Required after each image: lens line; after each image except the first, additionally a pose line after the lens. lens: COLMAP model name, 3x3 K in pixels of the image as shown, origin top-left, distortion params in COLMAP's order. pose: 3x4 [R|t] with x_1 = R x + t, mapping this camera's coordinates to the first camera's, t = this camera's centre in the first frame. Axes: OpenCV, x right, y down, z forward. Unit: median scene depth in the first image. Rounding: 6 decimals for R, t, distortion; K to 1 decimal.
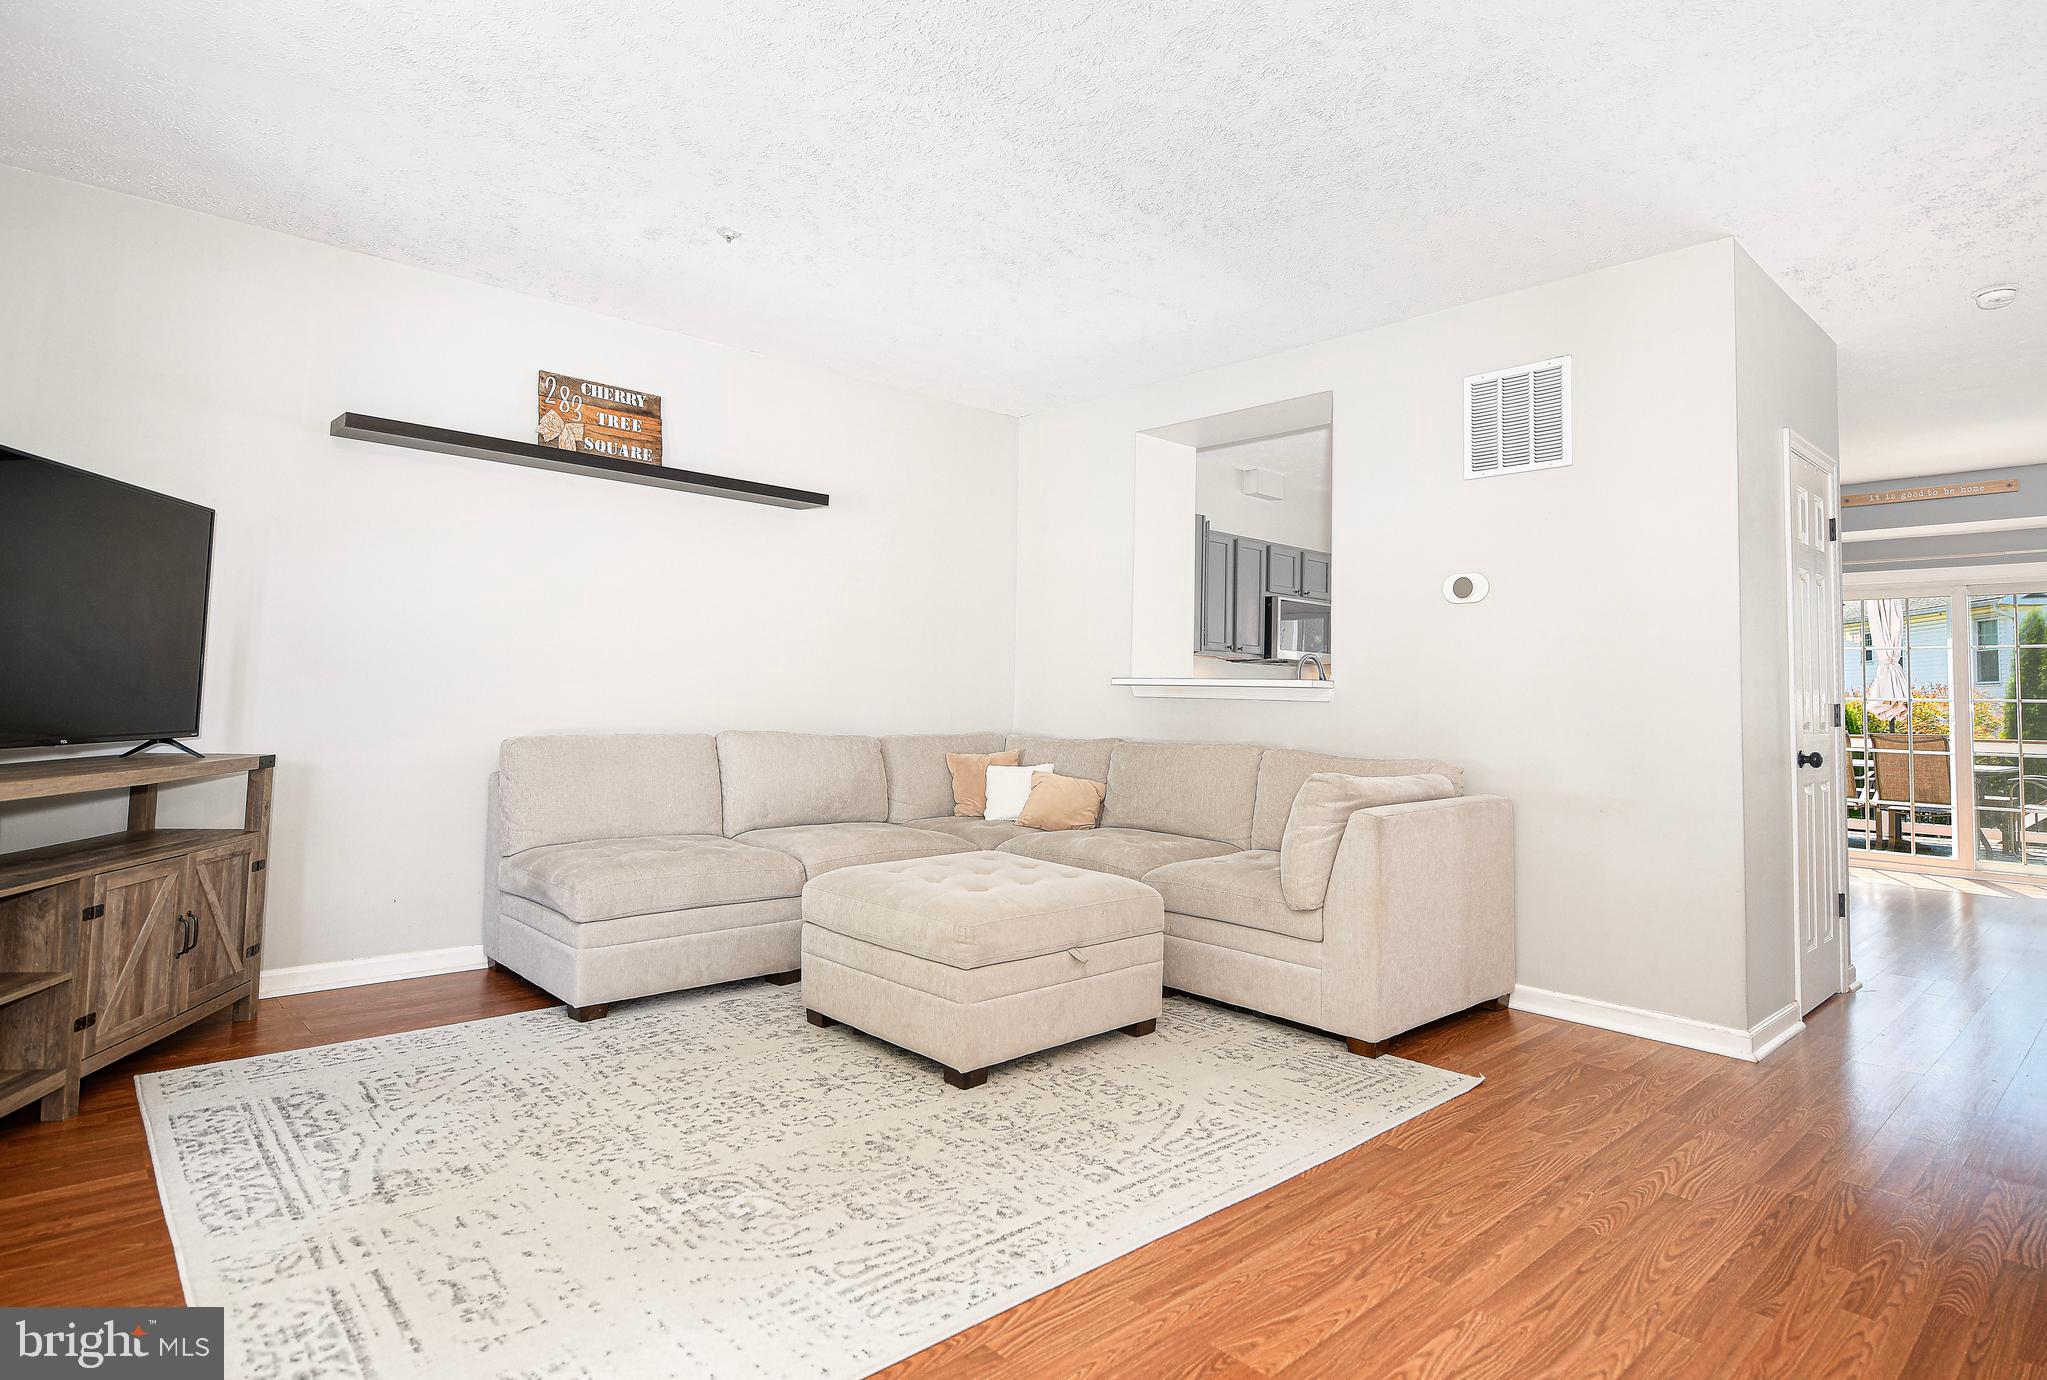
lens RADIAL K [[1096.7, 0, 1023.8], [0, 1096.7, 648.2], [0, 0, 1]] dist [-0.012544, -0.001265]
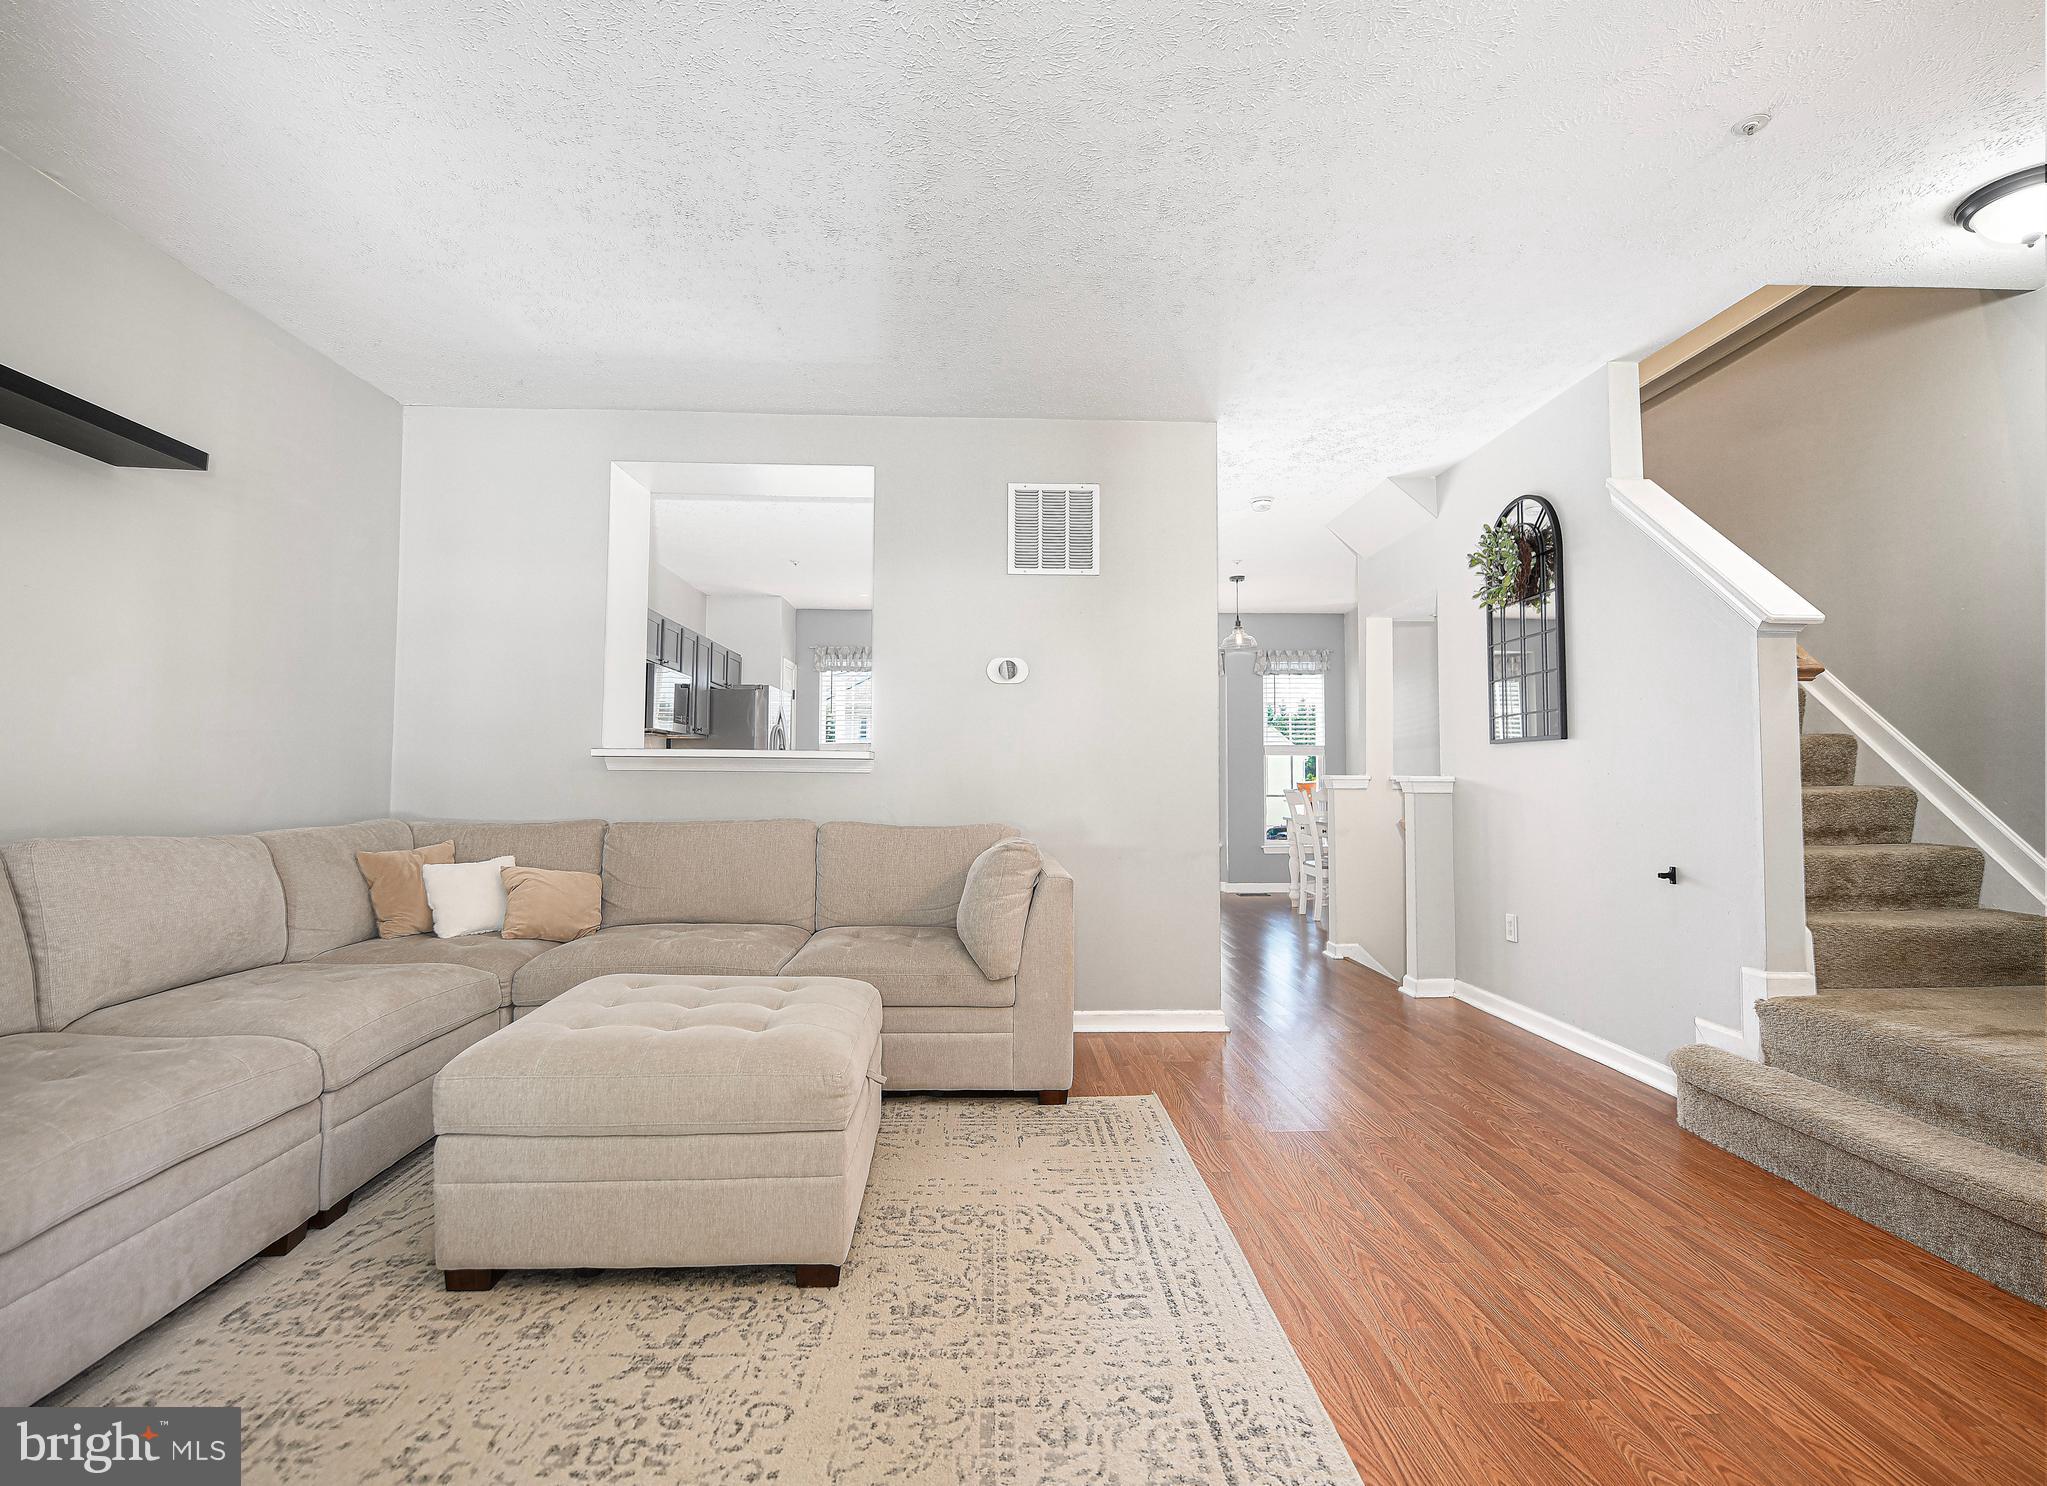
lens RADIAL K [[978.0, 0, 1023.5], [0, 978.0, 743.0], [0, 0, 1]] dist [-0.010961, -0.007240]
pose [[0.640927, 0.009276, 0.767545, -0.472594], [-0.025689, 0.999626, 0.009370, 0.012870], [-0.767172, -0.025723, 0.640926, 0.449111]]
